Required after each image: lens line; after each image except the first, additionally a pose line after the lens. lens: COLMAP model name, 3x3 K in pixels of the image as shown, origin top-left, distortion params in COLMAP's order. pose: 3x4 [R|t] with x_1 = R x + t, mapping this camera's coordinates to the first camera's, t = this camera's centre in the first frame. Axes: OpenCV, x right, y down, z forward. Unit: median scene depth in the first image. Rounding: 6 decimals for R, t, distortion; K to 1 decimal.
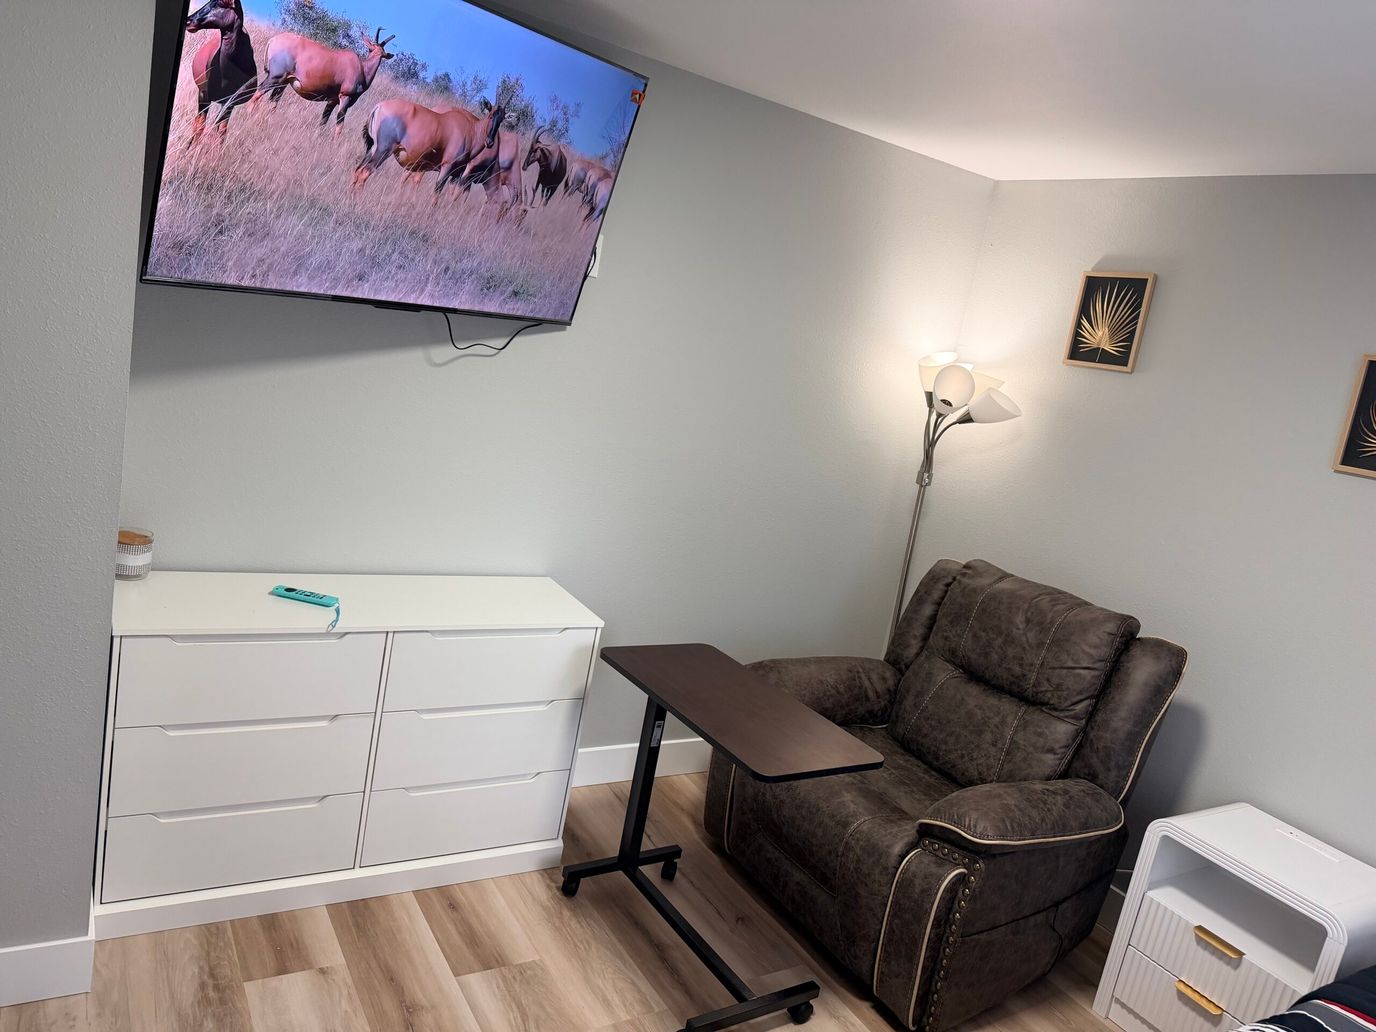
lens RADIAL K [[974.5, 0, 680.3], [0, 974.5, 521.4], [0, 0, 1]] dist [0.075542, -0.093328]
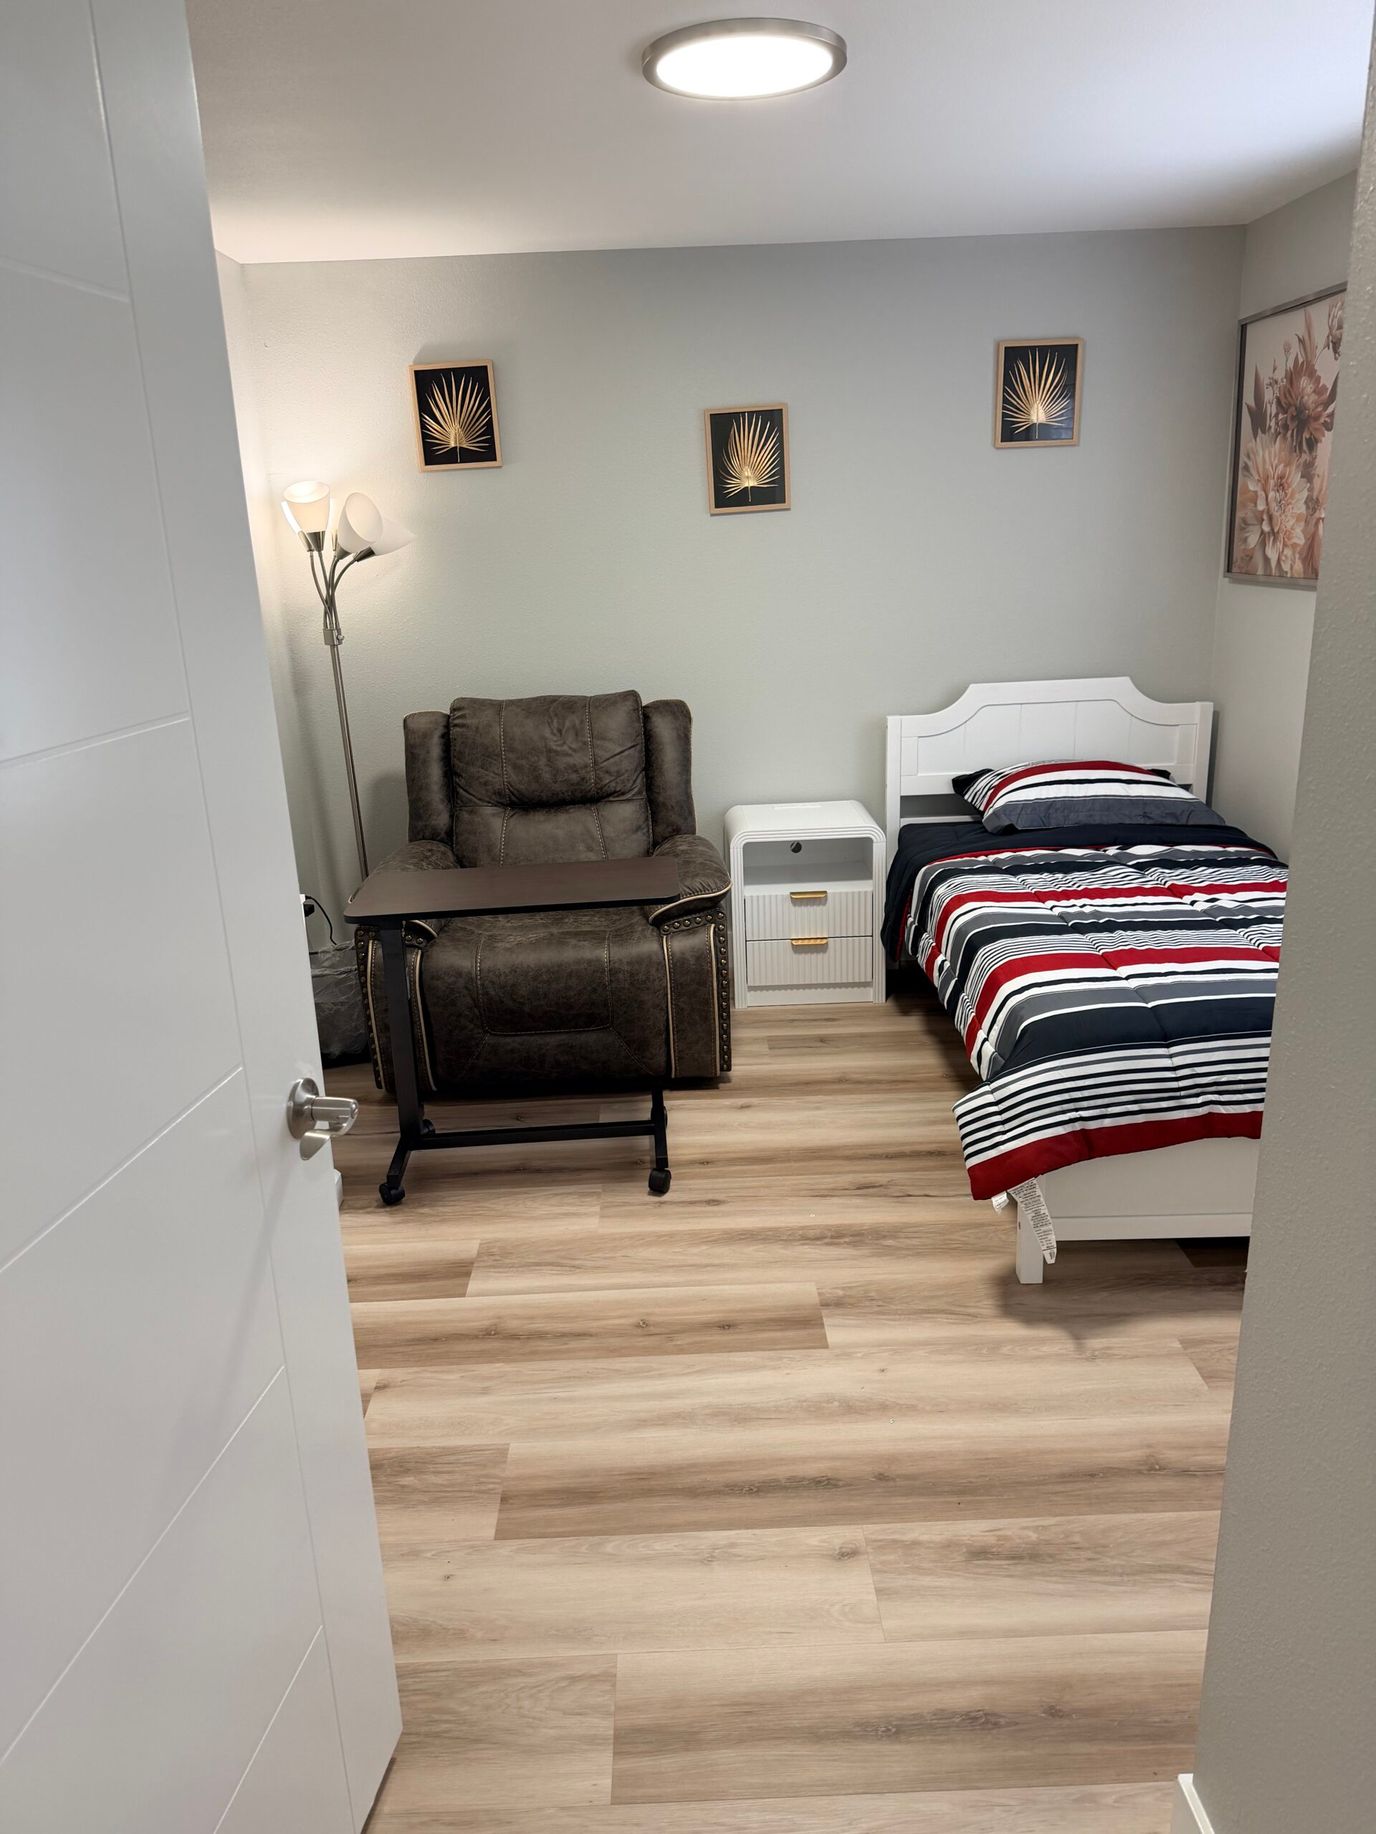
lens RADIAL K [[1265.0, 0, 688.0], [0, 1265.0, 917.0], [0, 0, 1]] dist [0.181398, -0.355803]
pose [[0.494726, -0.438376, 0.750382, -0.692911], [0.304431, 0.896160, 0.322829, -0.117285], [-0.813983, 0.068728, 0.576808, 0.141464]]
